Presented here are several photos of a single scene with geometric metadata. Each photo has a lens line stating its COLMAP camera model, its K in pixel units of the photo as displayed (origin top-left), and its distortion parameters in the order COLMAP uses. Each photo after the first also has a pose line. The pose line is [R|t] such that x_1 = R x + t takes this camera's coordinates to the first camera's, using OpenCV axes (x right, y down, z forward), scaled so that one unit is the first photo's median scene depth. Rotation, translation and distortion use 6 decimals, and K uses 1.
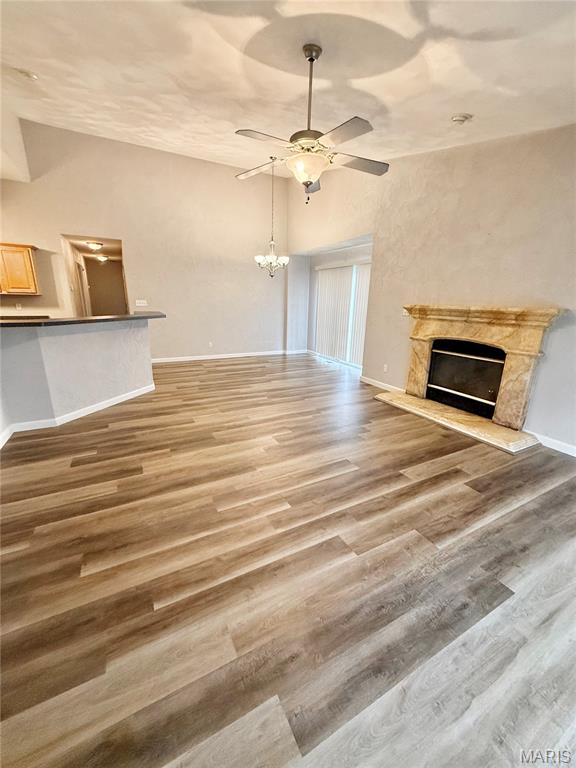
lens RADIAL K [[304.6, 0, 288.0], [0, 304.6, 384.0], [0, 0, 1]] dist [-0.000127, -0.000349]
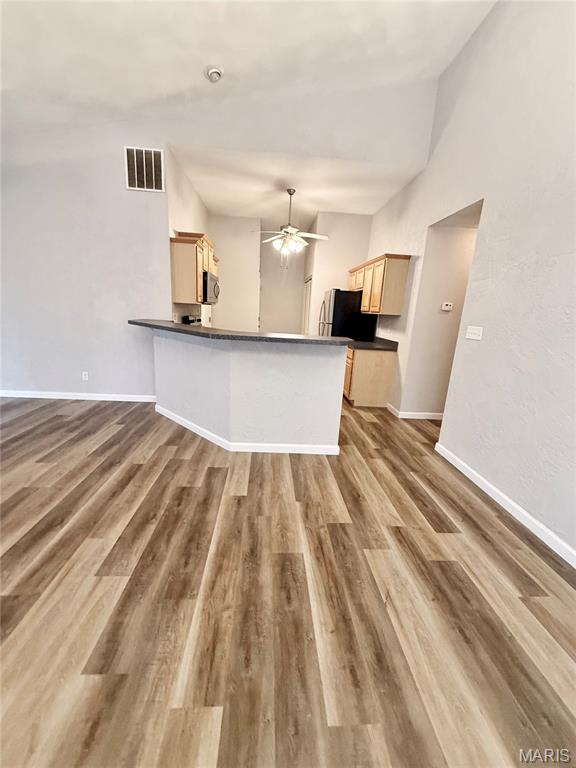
lens RADIAL K [[304.6, 0, 288.0], [0, 304.6, 384.0], [0, 0, 1]] dist [-0.000127, -0.000349]
pose [[-0.409830, 0.172195, -0.895761, 0.066096], [-0.306449, 0.898950, 0.313015, -0.477364], [0.859144, 0.402788, -0.315648, 1.768491]]
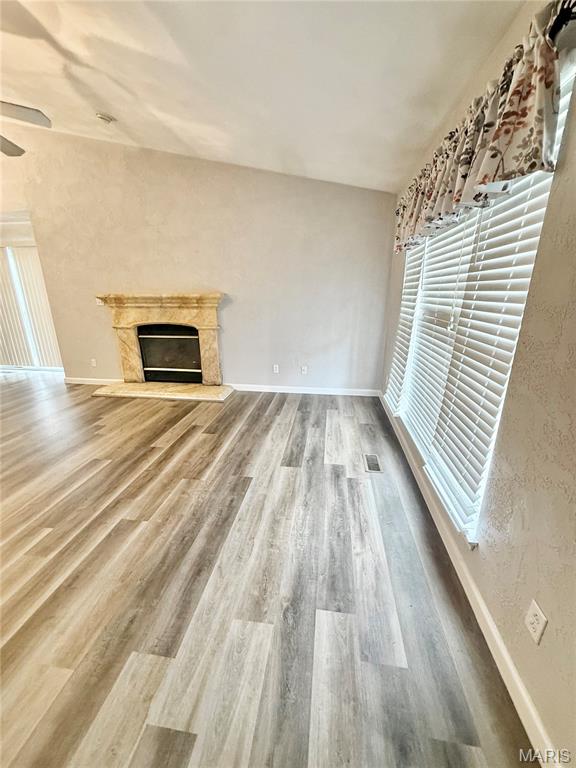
lens RADIAL K [[304.6, 0, 288.0], [0, 304.6, 384.0], [0, 0, 1]] dist [-0.000127, -0.000349]
pose [[0.586000, -0.255262, 0.769055, -0.103079], [0.230483, 0.962391, 0.143812, 0.021385], [-0.776841, 0.092980, 0.622794, -0.070143]]
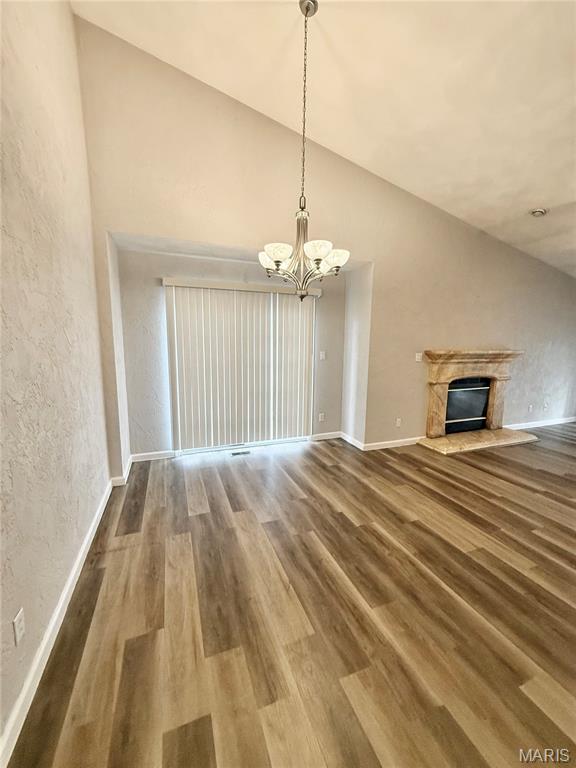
lens RADIAL K [[304.6, 0, 288.0], [0, 304.6, 384.0], [0, 0, 1]] dist [-0.000127, -0.000349]
pose [[0.120464, -0.159015, 0.979899, -0.821649], [0.256781, 0.958485, 0.123972, -0.516922], [-0.958933, 0.236685, 0.156295, 1.708014]]
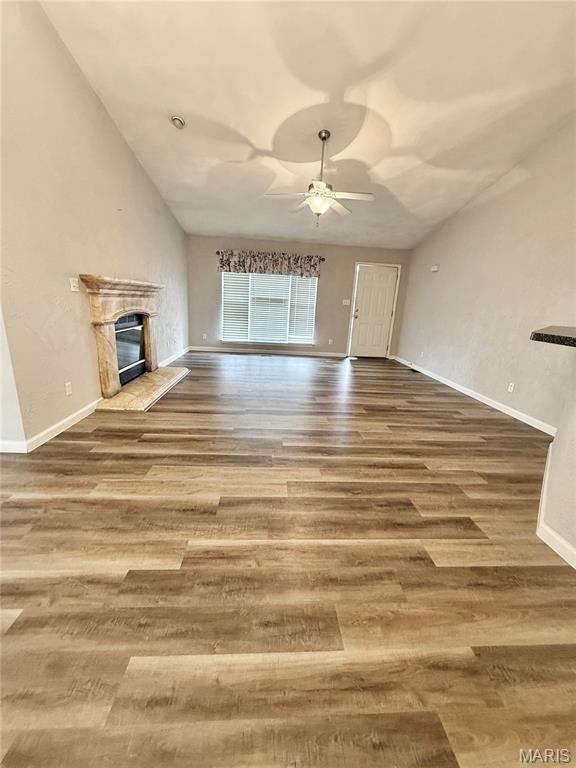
lens RADIAL K [[304.6, 0, 288.0], [0, 304.6, 384.0], [0, 0, 1]] dist [-0.000127, -0.000349]
pose [[-0.907472, -0.176181, 0.381386, -0.386283], [0.040304, 0.867121, 0.496465, -0.479233], [-0.418175, 0.465899, -0.779787, 1.892178]]
